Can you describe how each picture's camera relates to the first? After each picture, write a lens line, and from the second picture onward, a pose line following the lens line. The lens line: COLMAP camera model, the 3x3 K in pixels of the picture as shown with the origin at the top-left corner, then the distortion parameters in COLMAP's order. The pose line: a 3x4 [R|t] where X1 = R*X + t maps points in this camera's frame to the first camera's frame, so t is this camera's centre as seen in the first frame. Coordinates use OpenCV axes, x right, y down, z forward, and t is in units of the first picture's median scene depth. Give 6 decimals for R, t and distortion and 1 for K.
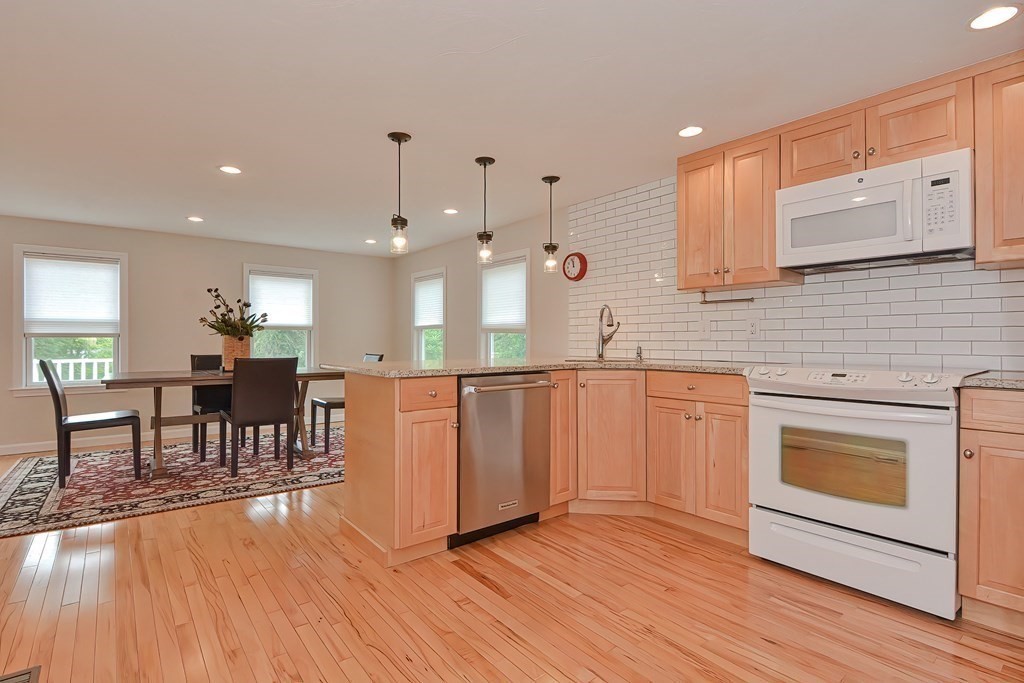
lens RADIAL K [[493.5, 0, 498.1], [0, 493.5, 339.7], [0, 0, 1]] dist [0.002279, -0.009011]
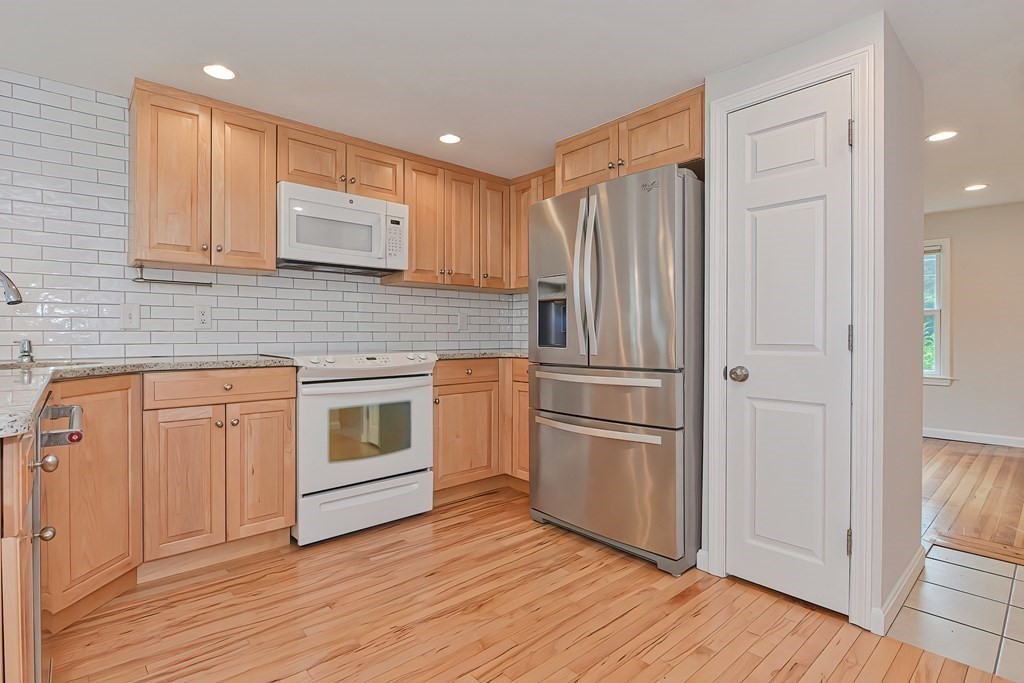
lens RADIAL K [[504.3, 0, 508.7], [0, 504.3, 334.0], [0, 0, 1]] dist [-0.004083, -0.001839]
pose [[-0.069160, -0.002219, 0.997603, -0.374267], [-0.002259, 0.999995, 0.002067, 0.003978], [-0.997603, -0.002110, -0.069165, 0.464678]]
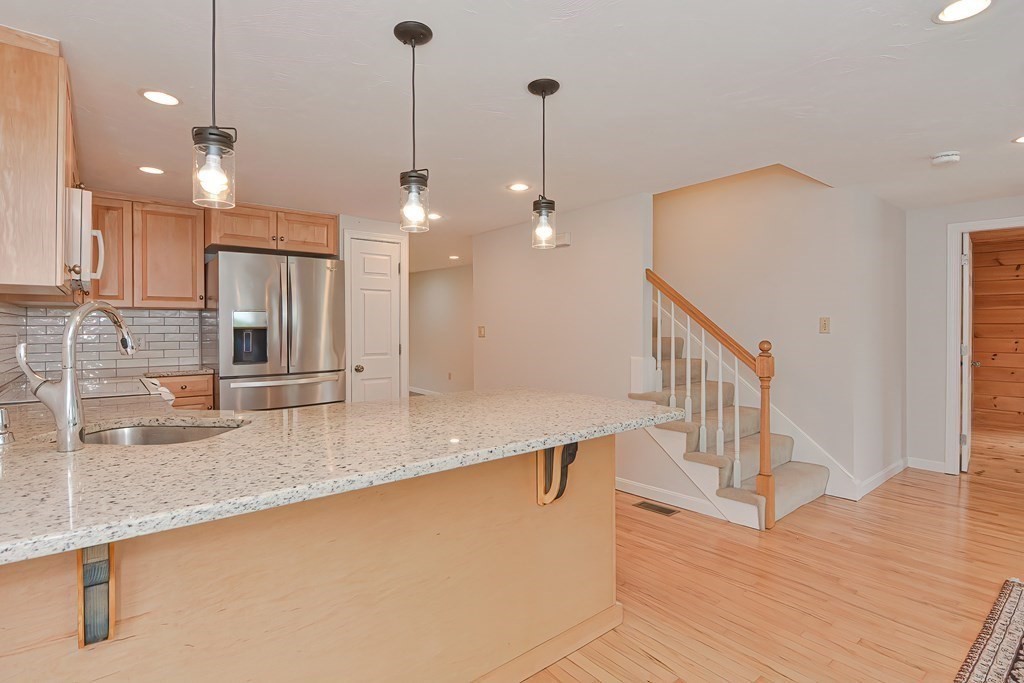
lens RADIAL K [[493.5, 0, 498.1], [0, 493.5, 339.7], [0, 0, 1]] dist [0.002279, -0.009011]
pose [[-0.999839, 0.001953, -0.017828, -0.100744], [0.001639, 0.999844, 0.017589, -0.041714], [0.017860, 0.017557, -0.999686, 1.400188]]
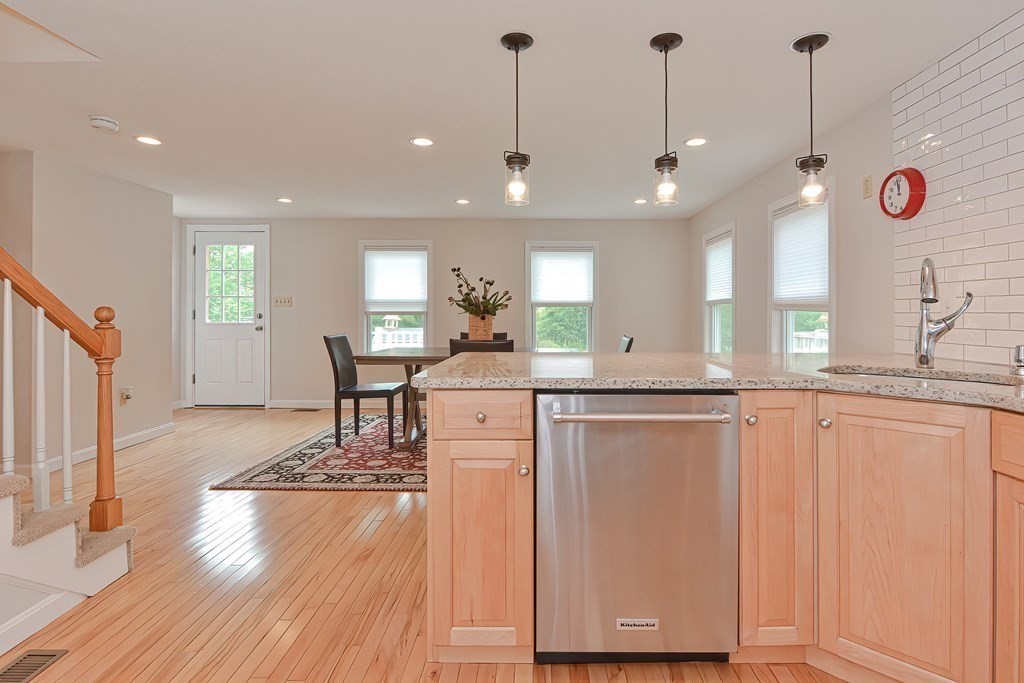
lens RADIAL K [[500.8, 0, 541.2], [0, 500.8, 311.8], [0, 0, 1]] dist [-0.000221, 0.000025]
pose [[0.791410, -0.000282, -0.611286, 0.220418], [-0.000144, 1.000000, -0.000647, -0.017032], [0.611286, 0.000601, 0.791409, 0.370017]]
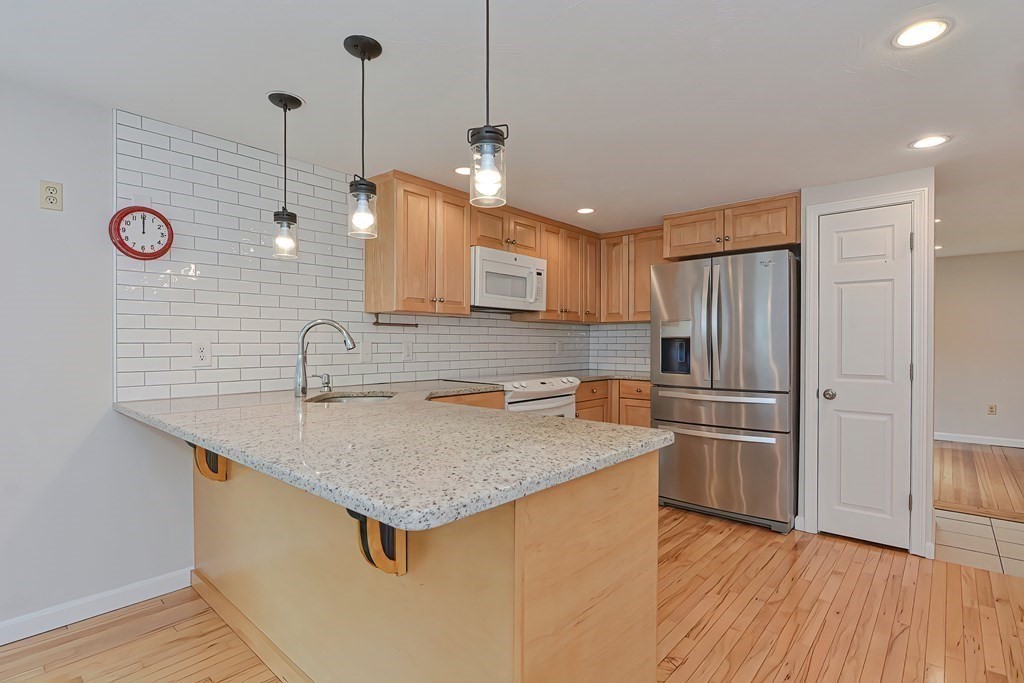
lens RADIAL K [[497.9, 0, 512.0], [0, 497.9, 341.5], [0, 0, 1]] dist [0.003962, -0.008192]
pose [[-0.187570, -0.000283, 0.982251, -0.557079], [-0.004079, 0.999992, -0.000491, -0.039714], [-0.982243, -0.004099, -0.187570, 0.879142]]
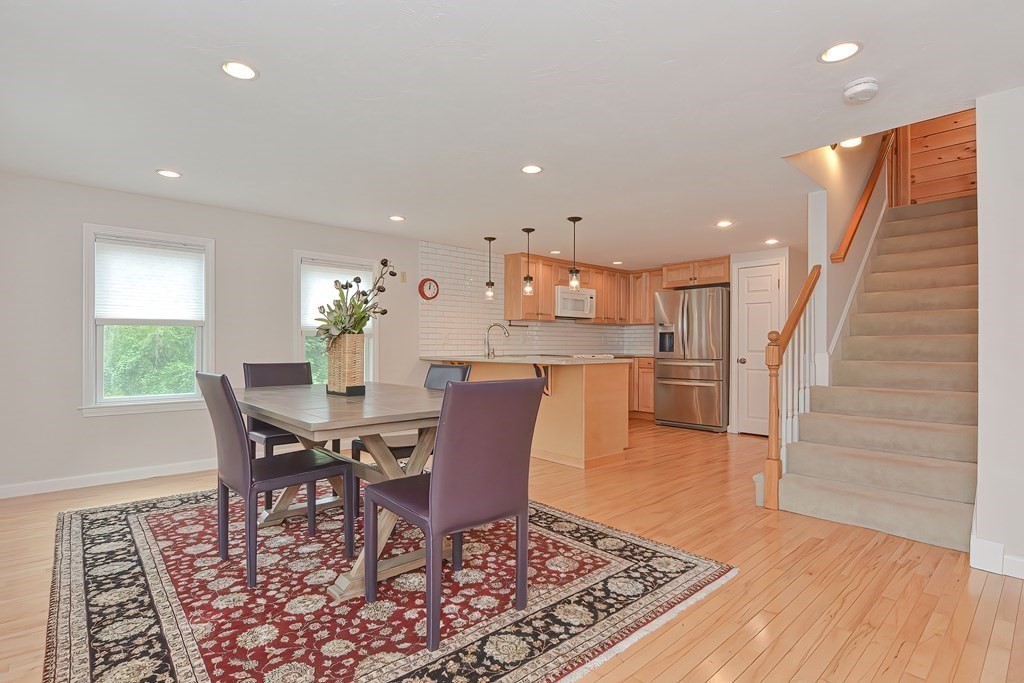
lens RADIAL K [[506.1, 0, 501.2], [0, 506.1, 343.5], [0, 0, 1]] dist [0.000926, -0.010496]
pose [[-0.057803, 0.003473, 0.998322, -1.515961], [-0.004822, 0.999981, -0.003758, 0.003806], [-0.998316, -0.005031, -0.057786, 1.097317]]
